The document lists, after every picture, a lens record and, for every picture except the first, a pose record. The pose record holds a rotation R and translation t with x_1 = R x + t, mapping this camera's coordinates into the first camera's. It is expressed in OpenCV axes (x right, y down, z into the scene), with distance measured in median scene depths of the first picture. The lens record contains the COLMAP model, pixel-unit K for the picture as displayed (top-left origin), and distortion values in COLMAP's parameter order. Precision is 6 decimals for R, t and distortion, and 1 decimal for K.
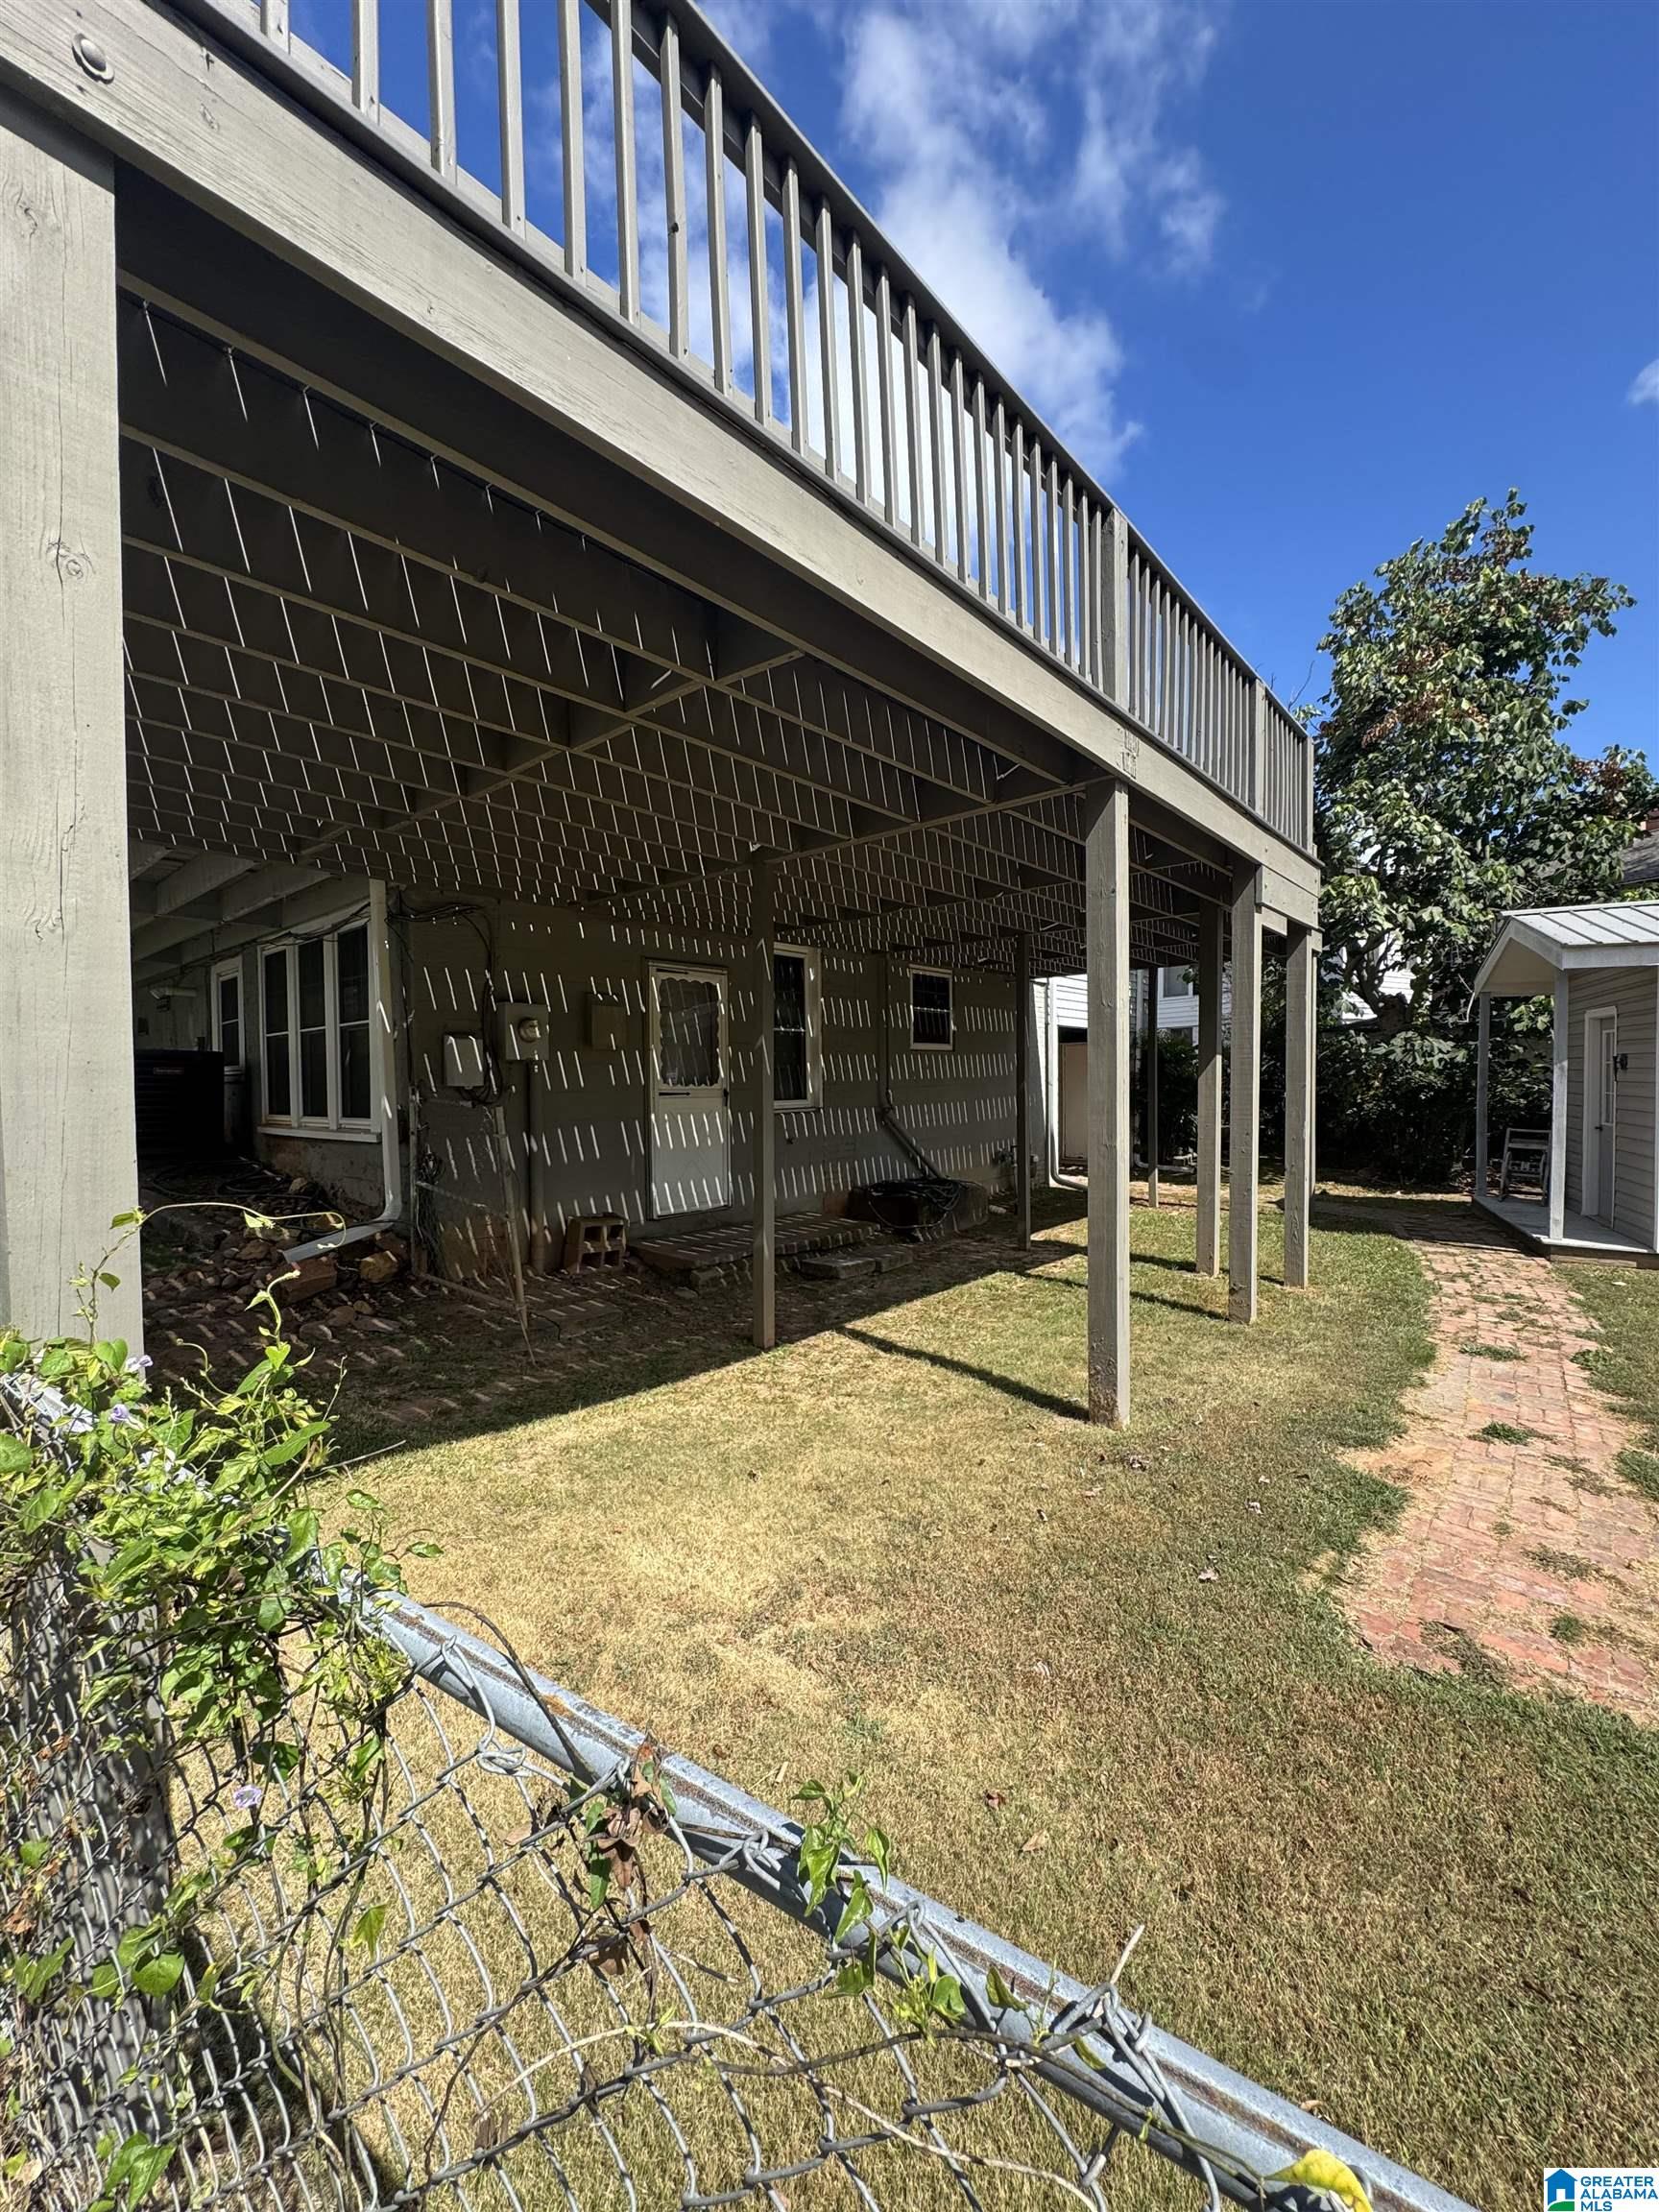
lens RADIAL K [[878.2, 0, 832.3], [0, 878.2, 1115.0], [0, 0, 1]] dist [-0.002626, -0.000073]
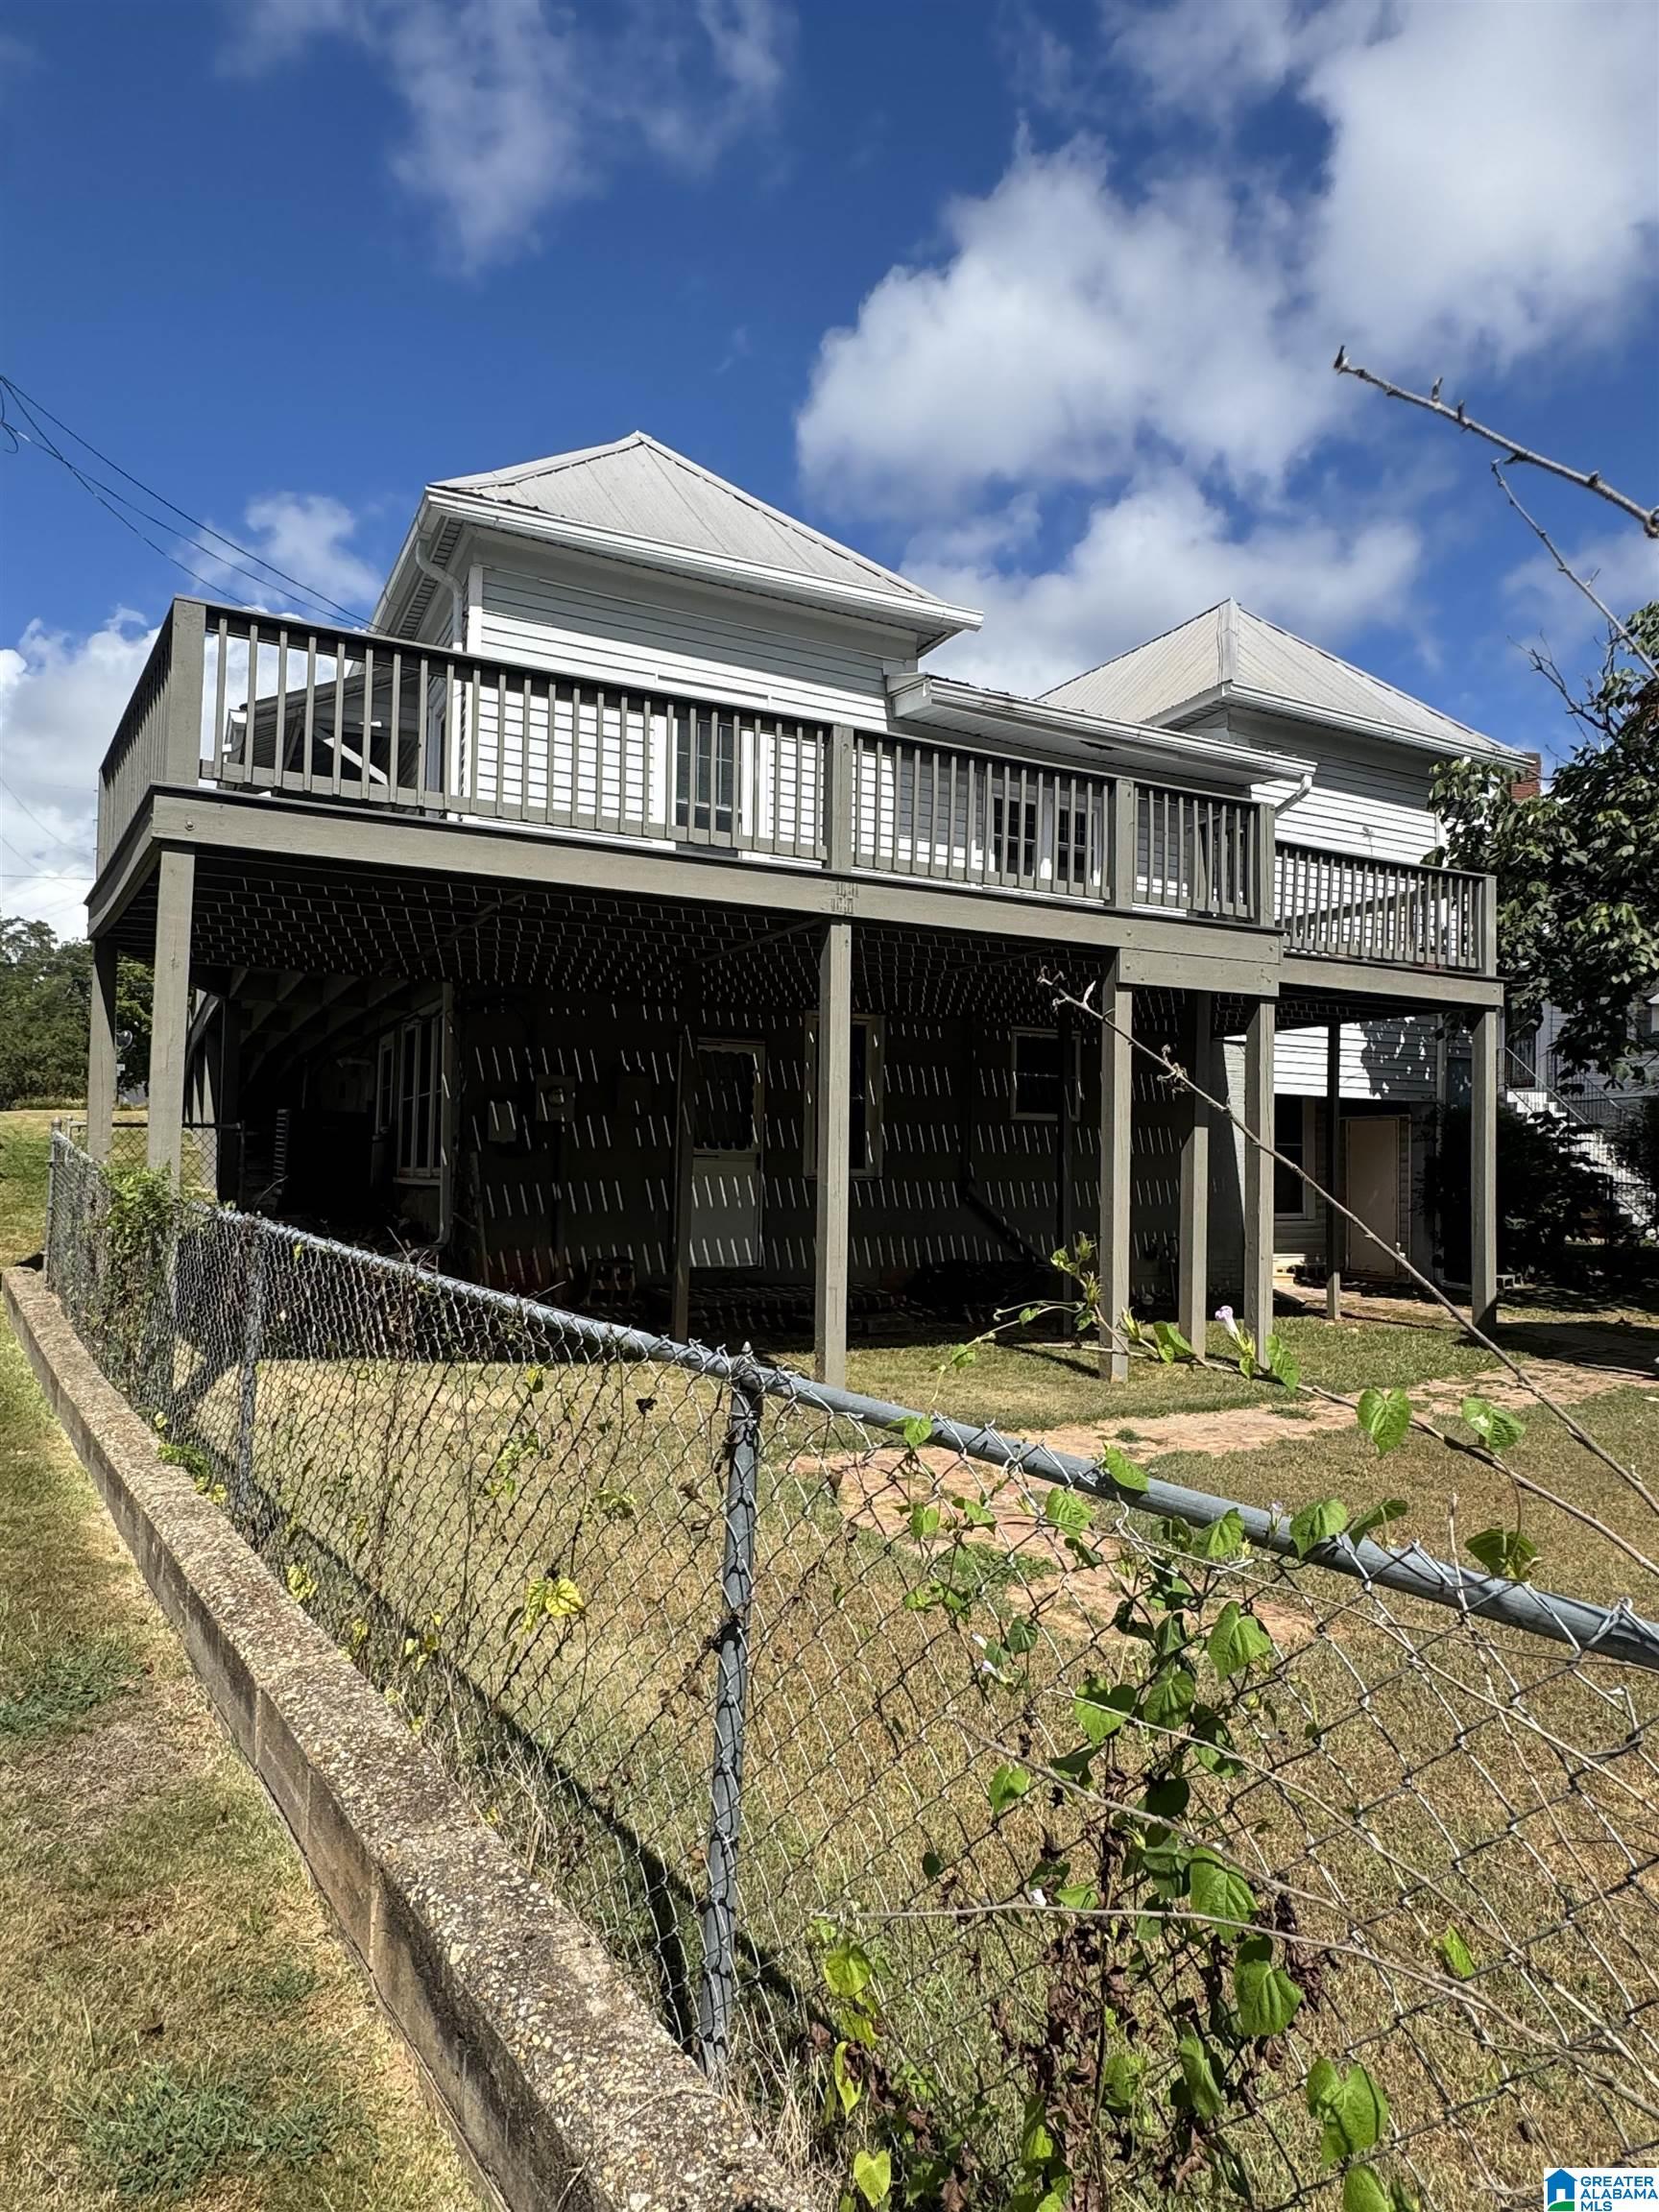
lens RADIAL K [[1340.7, 0, 830.5], [0, 1340.7, 1104.8], [0, 0, 1]] dist [-0.006464, -0.000391]
pose [[0.929961, 0.010629, -0.367505, 0.595516], [-0.042772, 0.995923, -0.079427, 0.039156], [0.365162, 0.089583, 0.926624, -0.496185]]
